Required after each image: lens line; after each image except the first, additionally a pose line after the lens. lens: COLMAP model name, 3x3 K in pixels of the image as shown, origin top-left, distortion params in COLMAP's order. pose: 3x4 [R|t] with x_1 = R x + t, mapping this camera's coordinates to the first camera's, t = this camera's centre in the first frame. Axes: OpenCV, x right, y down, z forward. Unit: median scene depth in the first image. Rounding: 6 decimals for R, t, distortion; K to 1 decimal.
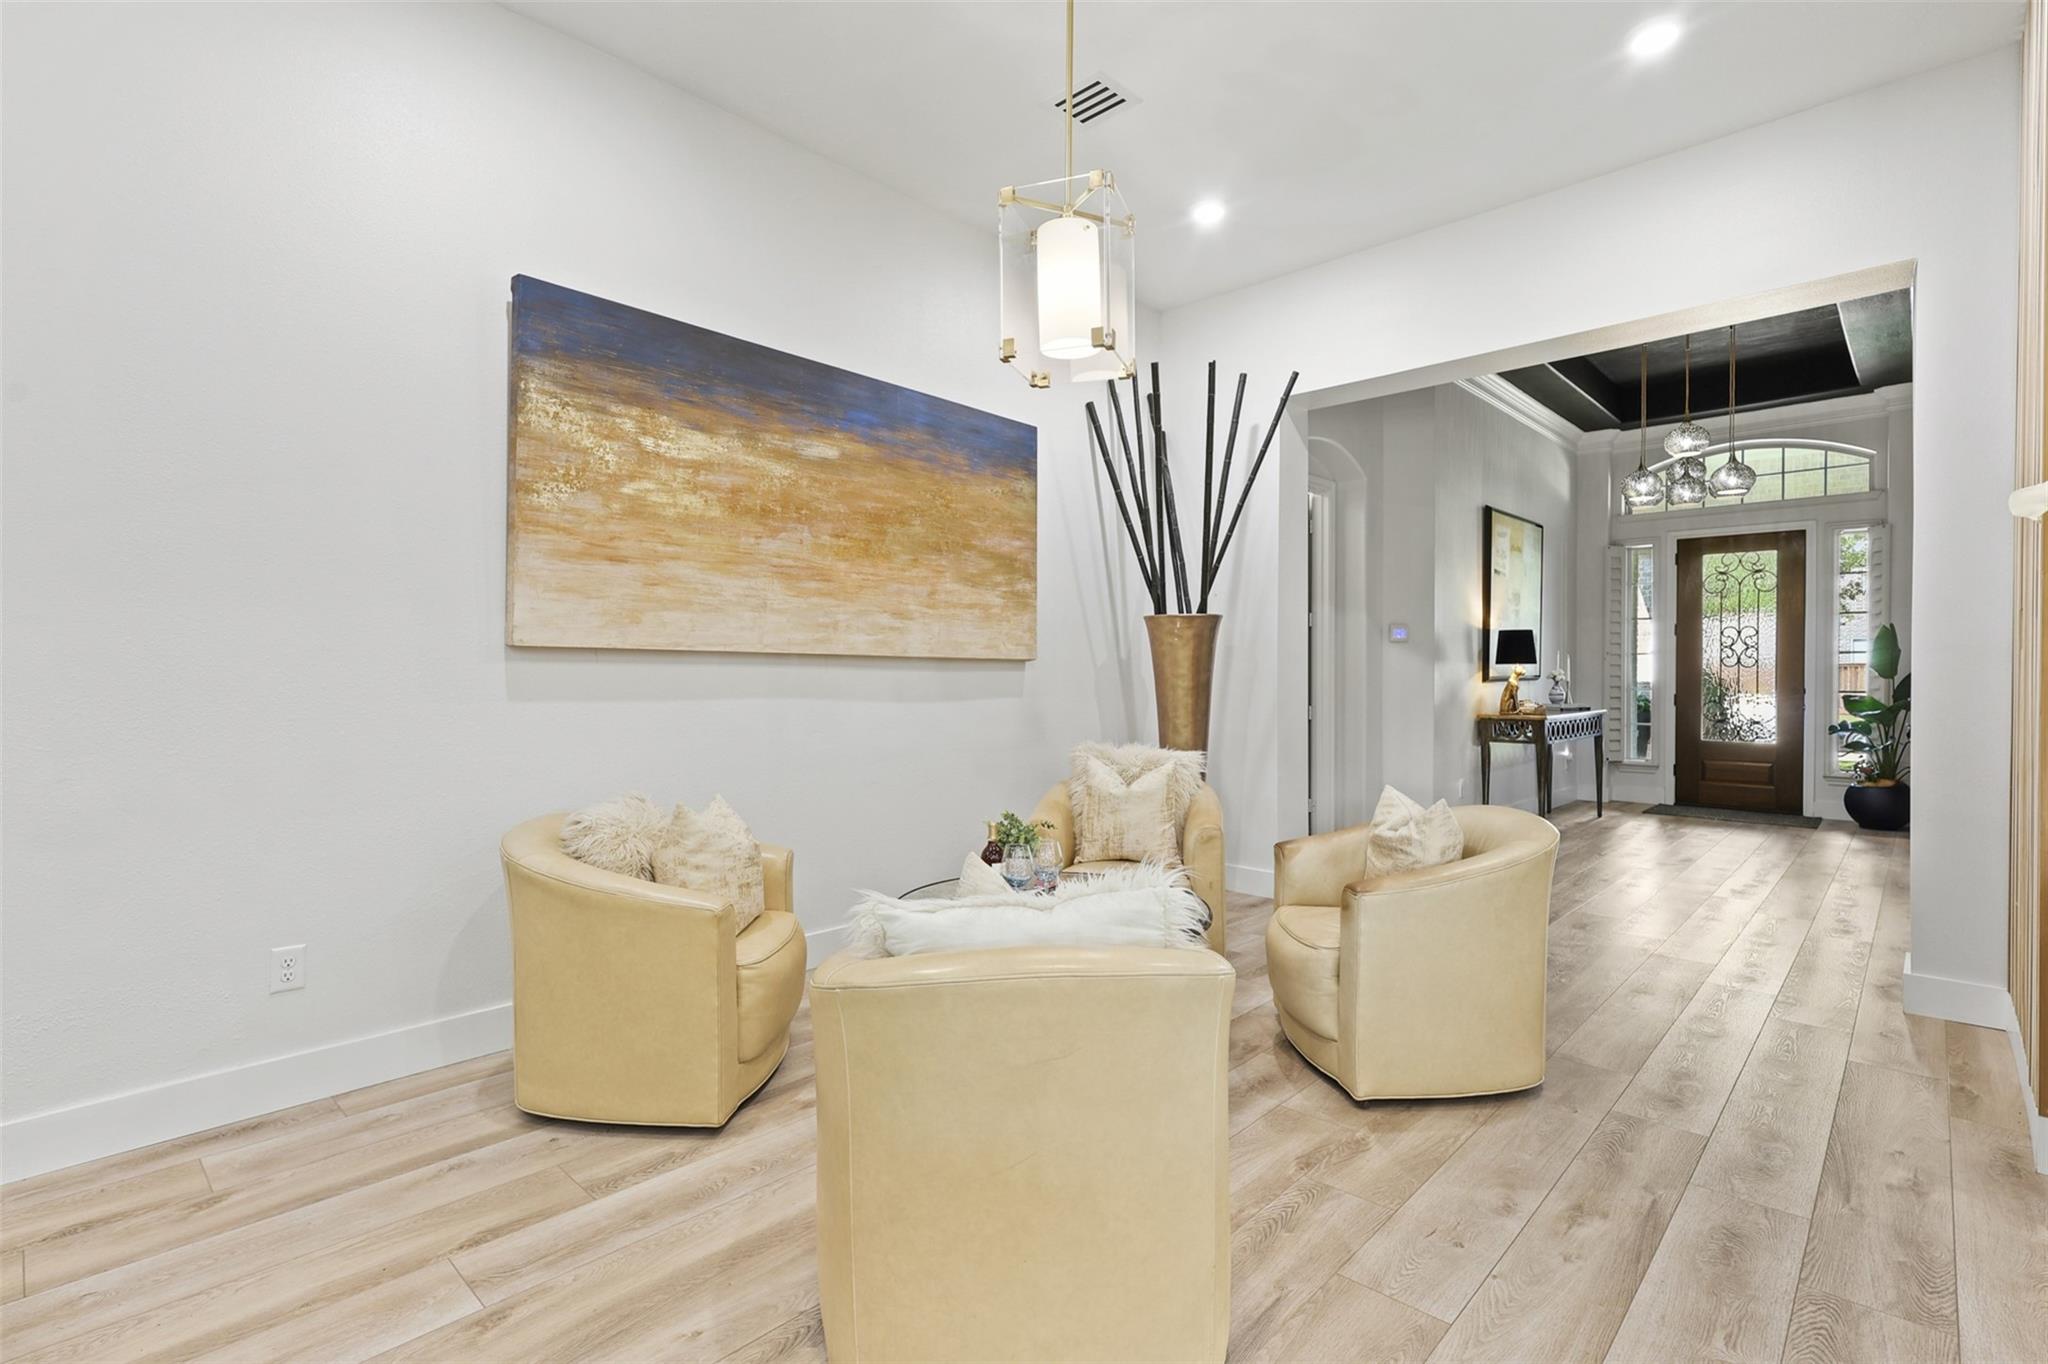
lens RADIAL K [[962.9, 0, 1022.3], [0, 962.9, 681.0], [0, 0, 1]] dist [0.001609, 0.001919]
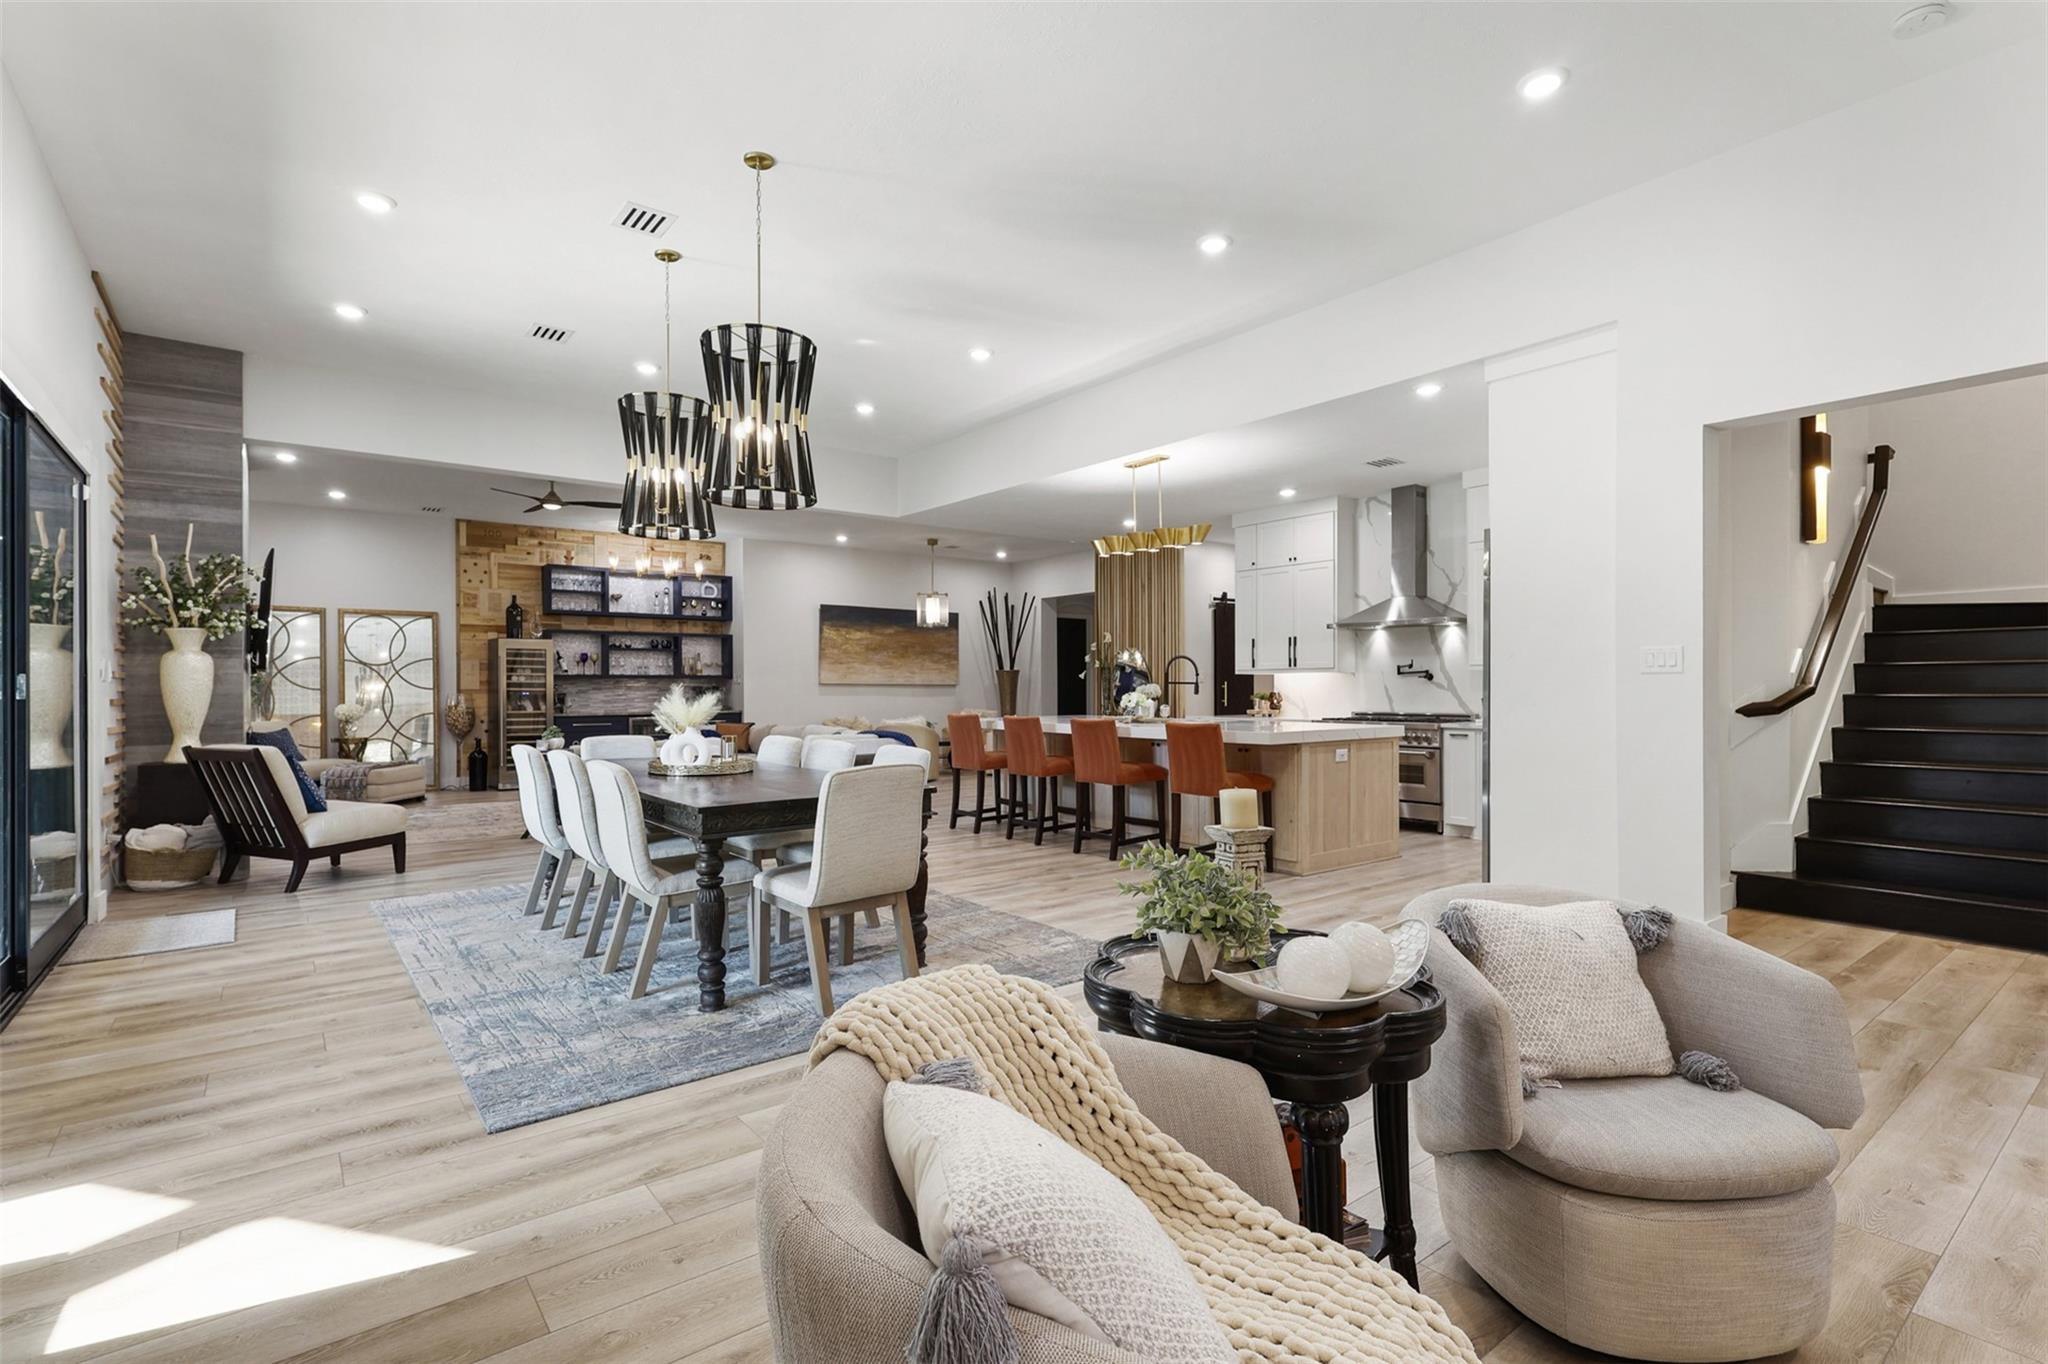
lens RADIAL K [[962.9, 0, 1024.8], [0, 962.9, 680.5], [0, 0, 1]] dist [0.001609, 0.001919]
pose [[0.988610, 0.001847, -0.150491, 0.912398], [-0.003310, 0.999950, -0.009473, -0.007113], [0.150465, 0.009863, 0.988566, -2.745221]]
